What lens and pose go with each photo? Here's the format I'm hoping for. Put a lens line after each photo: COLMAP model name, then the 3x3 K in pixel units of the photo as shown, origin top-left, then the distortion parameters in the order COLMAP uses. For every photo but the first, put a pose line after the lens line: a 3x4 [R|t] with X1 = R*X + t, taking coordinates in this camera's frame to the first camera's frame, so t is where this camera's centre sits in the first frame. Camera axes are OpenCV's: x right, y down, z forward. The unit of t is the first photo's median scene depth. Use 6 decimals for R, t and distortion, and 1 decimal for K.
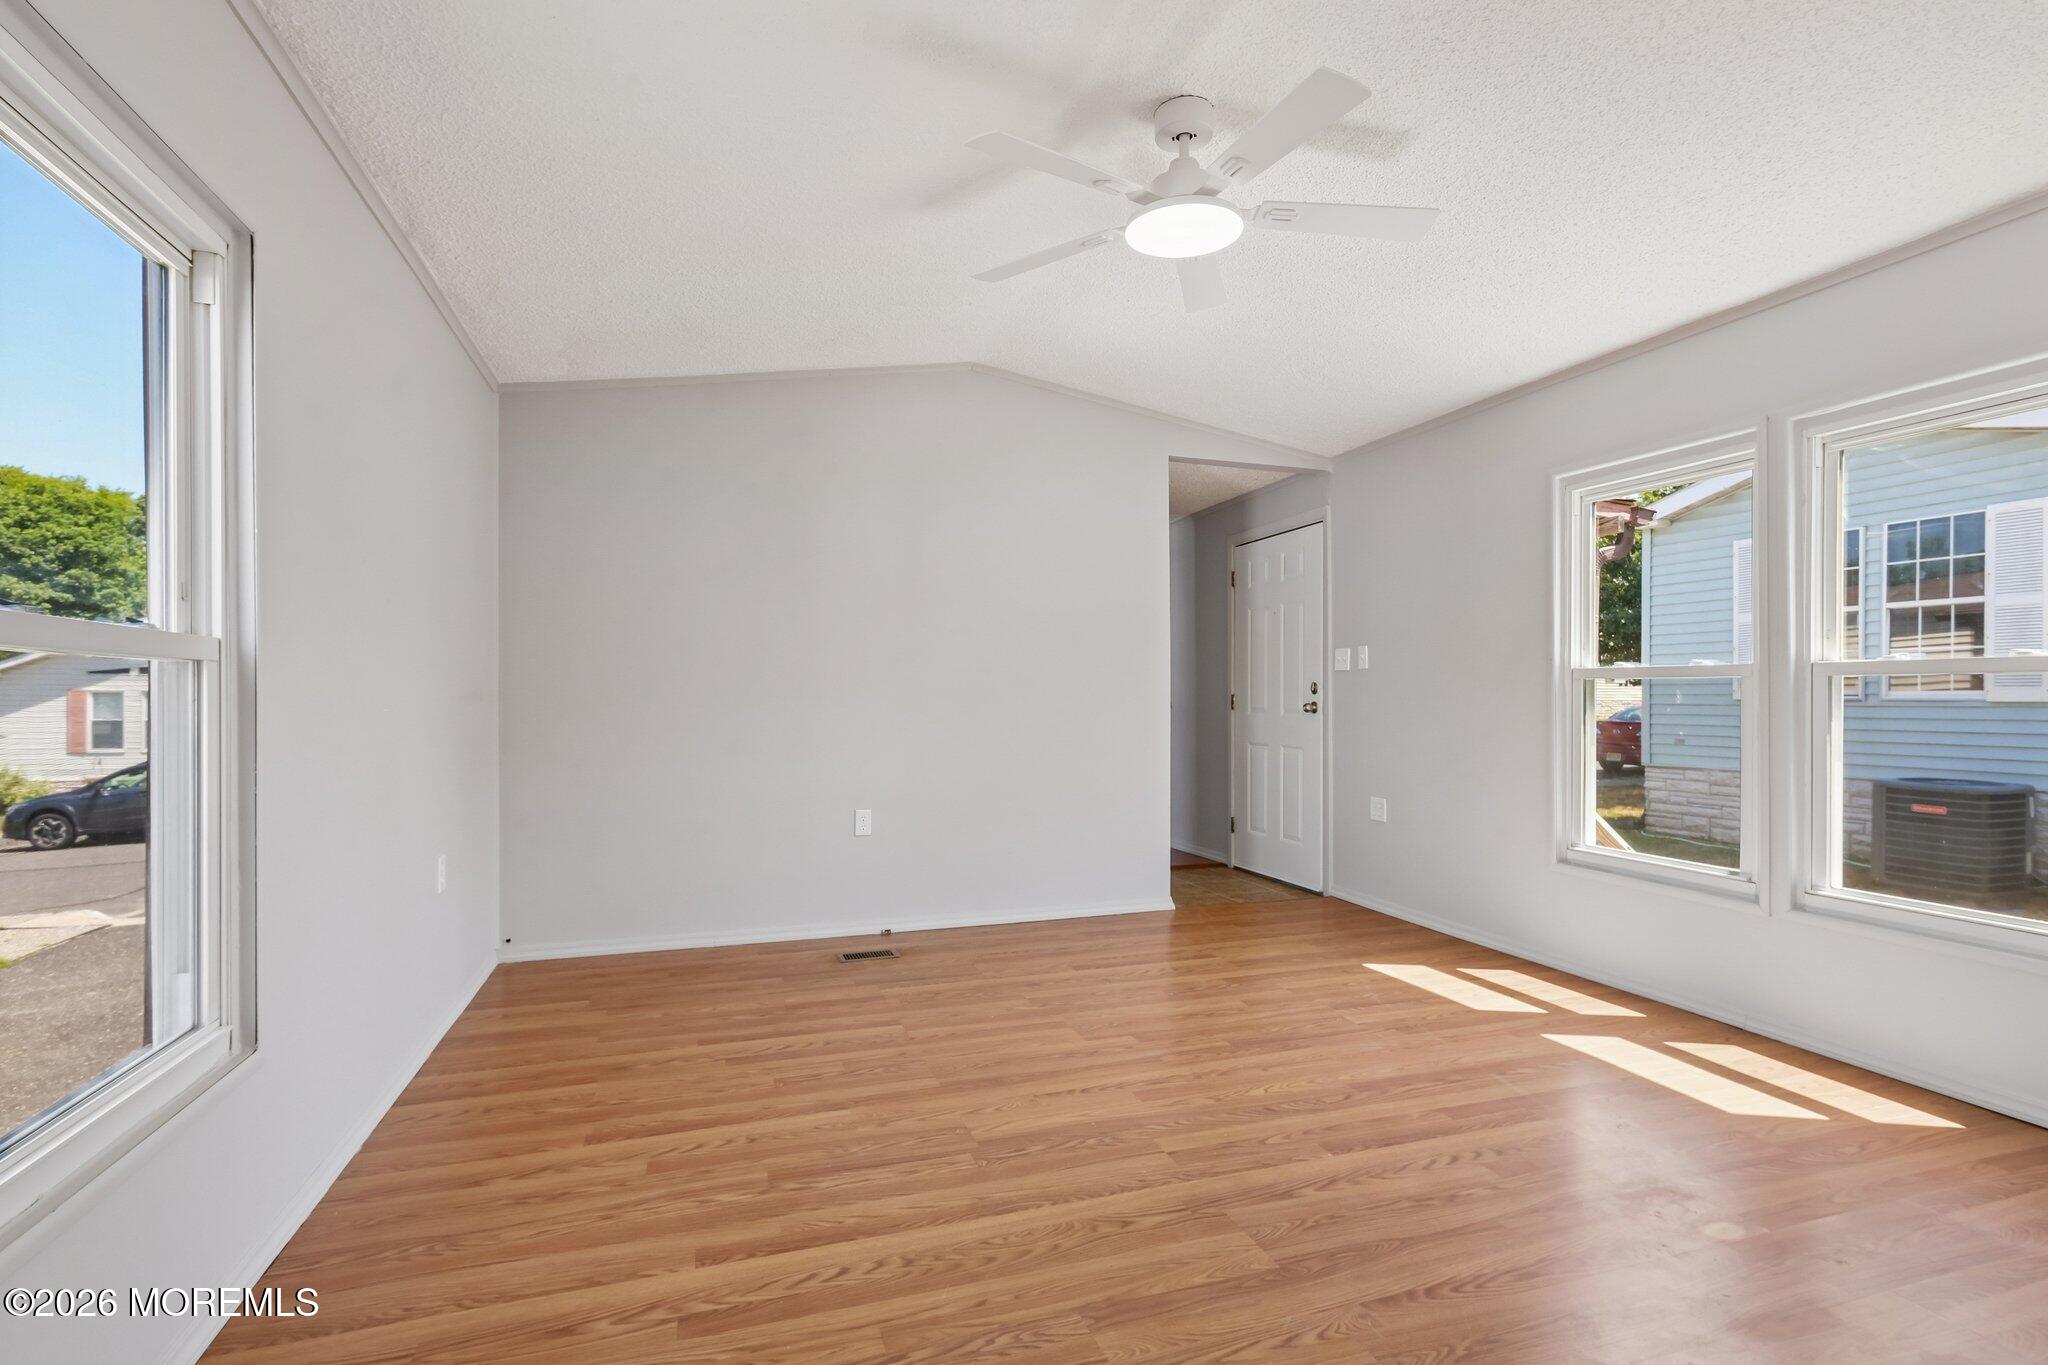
lens RADIAL K [[948.8, 0, 1024.0], [0, 948.8, 682.5], [0, 0, 1]] dist [-0.003917, 0.001138]
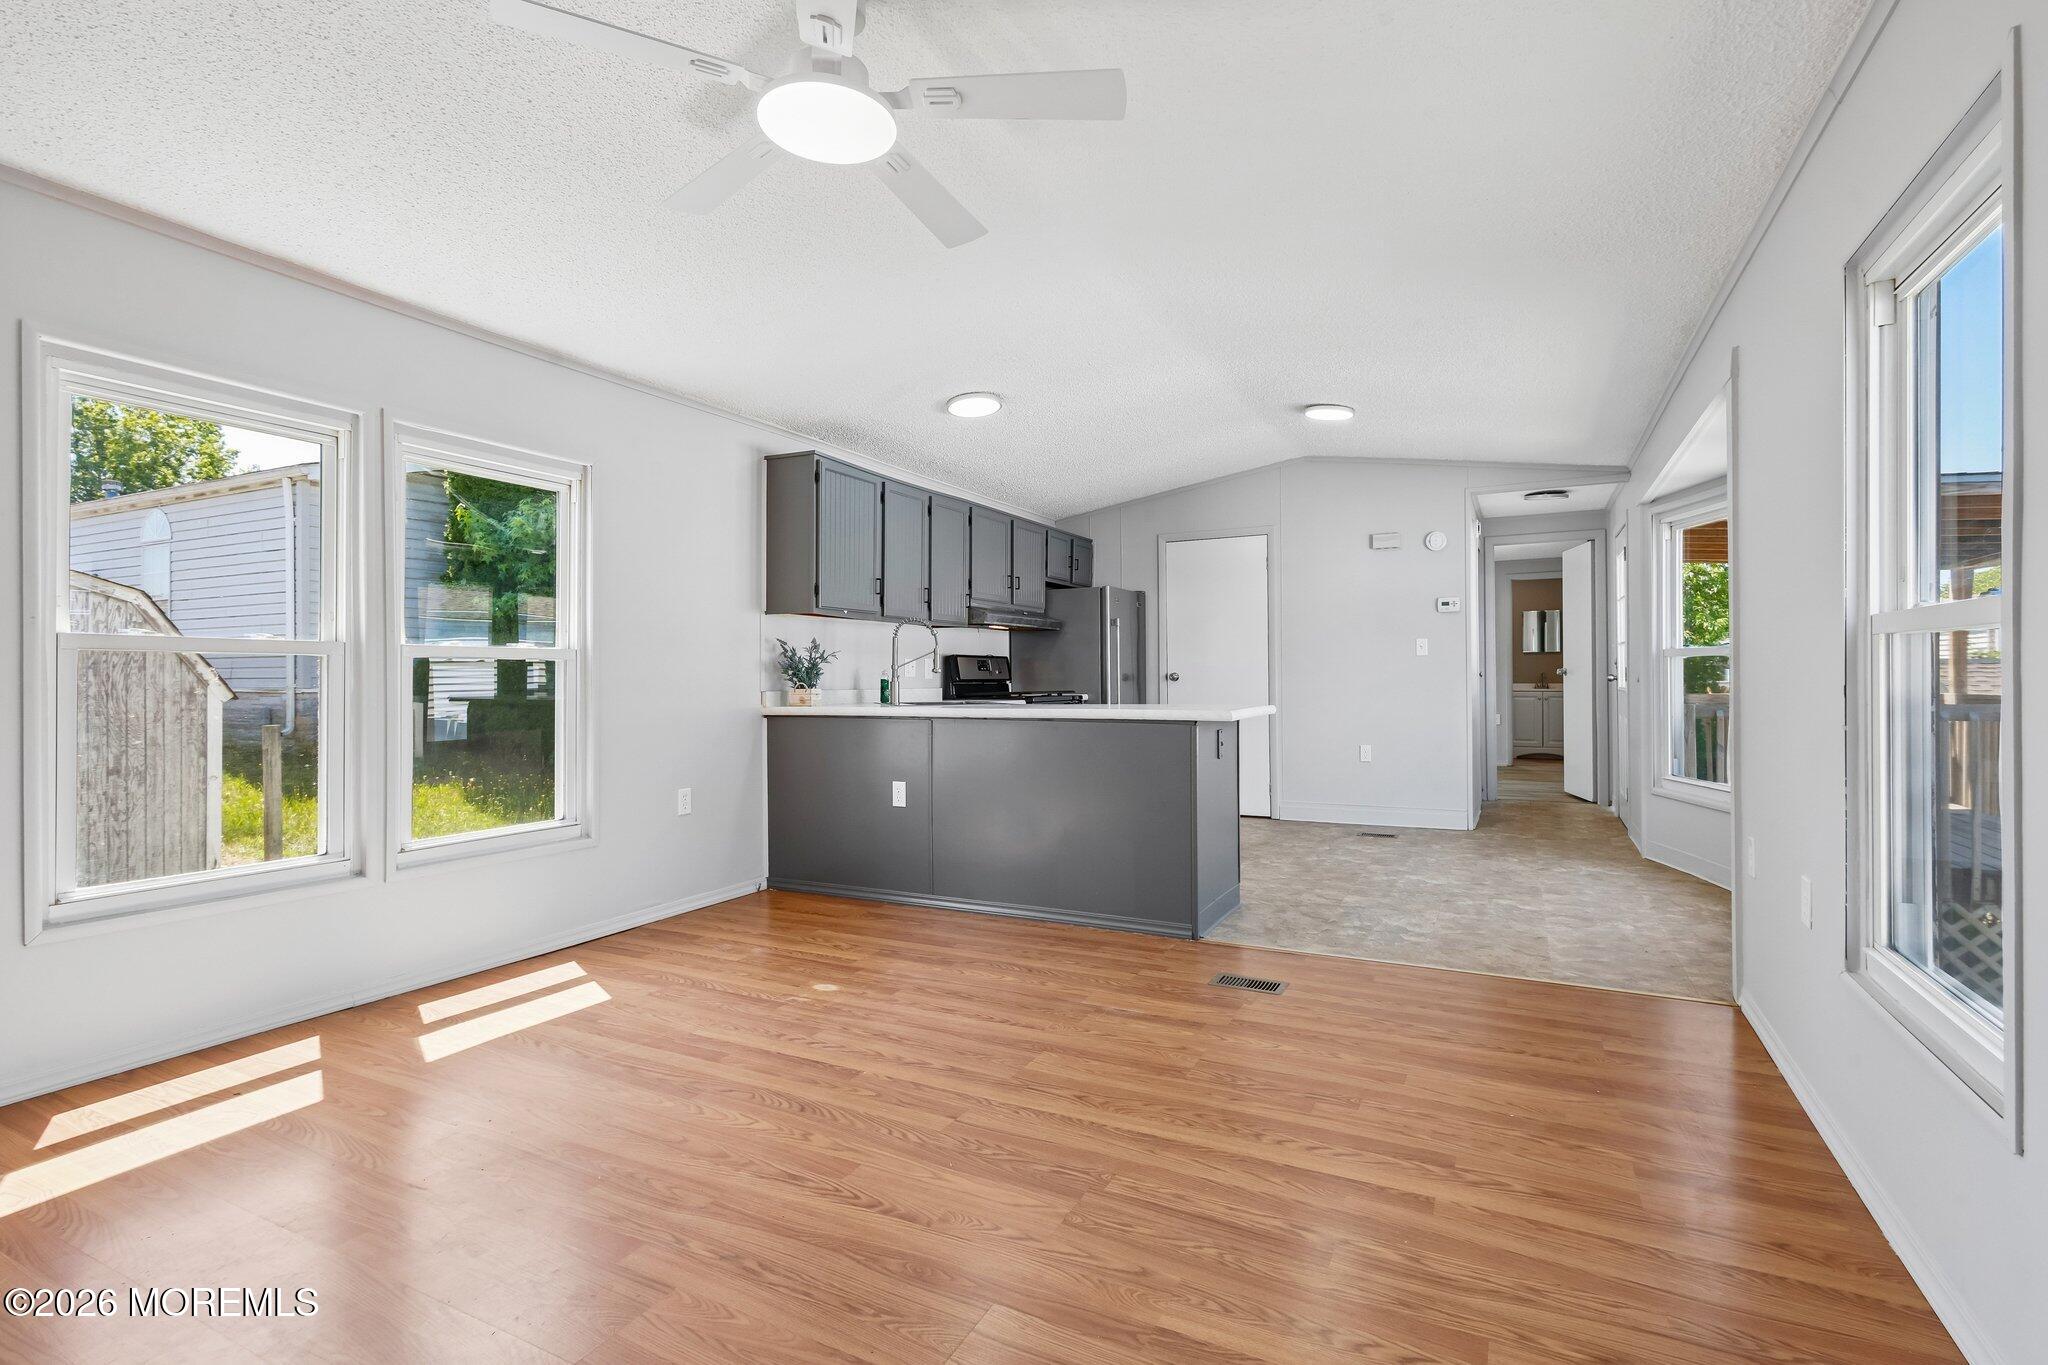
lens RADIAL K [[977.3, 0, 1022.4], [0, 977.3, 676.2], [0, 0, 1]] dist [0.000492, 0.000566]
pose [[-0.698794, 0.004695, 0.715308, -0.545623], [-0.007334, 0.999879, -0.013728, 0.030556], [-0.715285, -0.014839, -0.698675, 1.416857]]
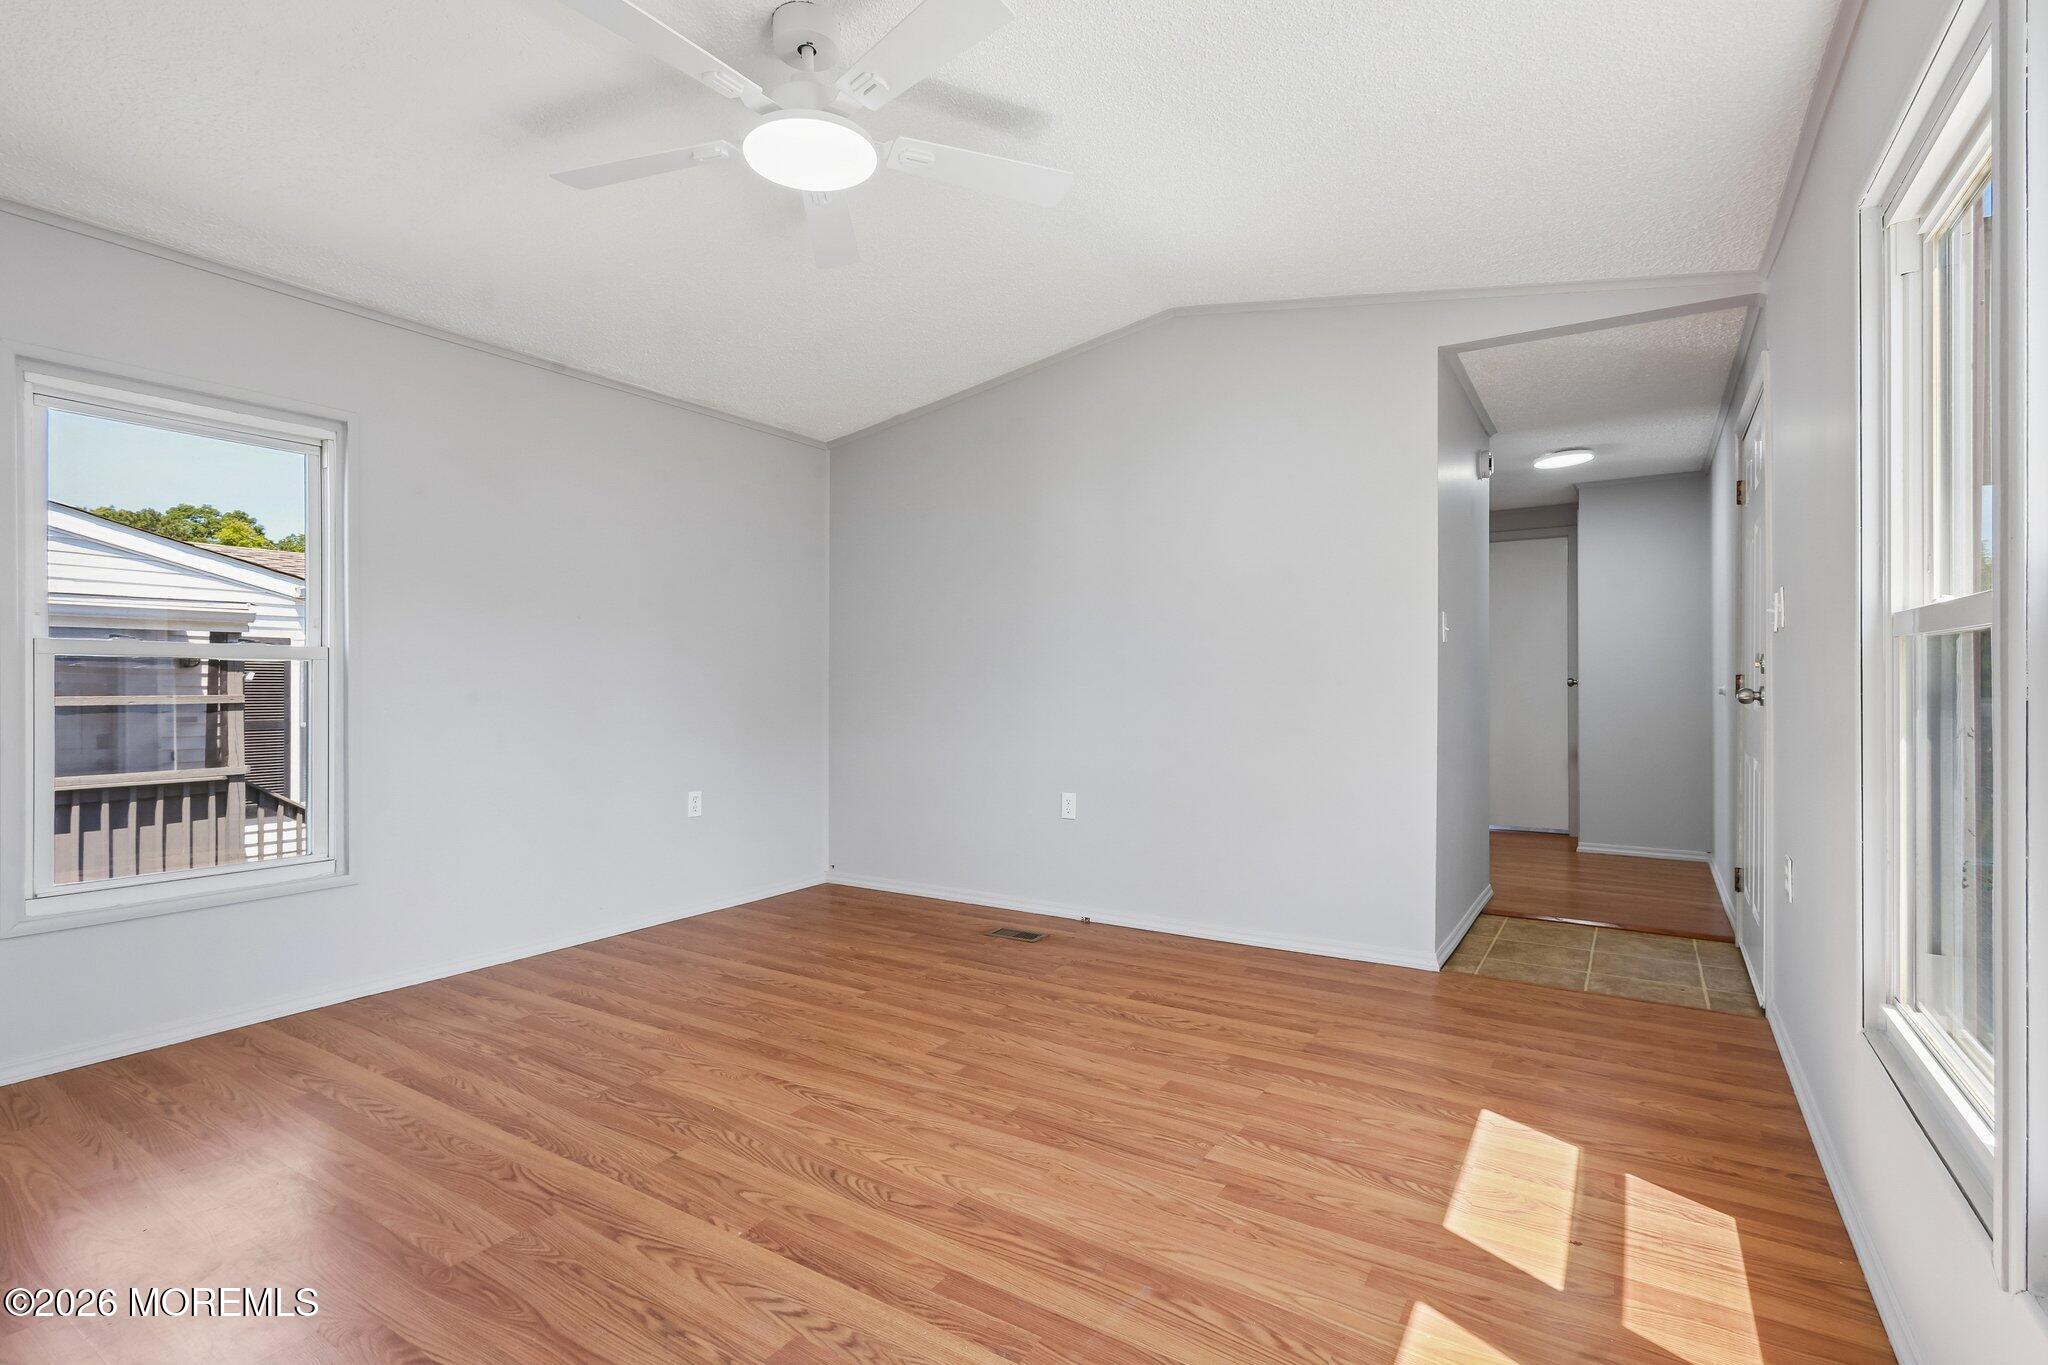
lens RADIAL K [[936.8, 0, 1039.2], [0, 936.8, 682.9], [0, 0, 1]] dist [-0.000575, -0.000031]
pose [[0.647223, -0.000526, -0.762301, 0.928204], [0.012594, 0.999871, 0.010003, 0.014333], [0.762197, -0.016074, 0.647146, 0.569737]]
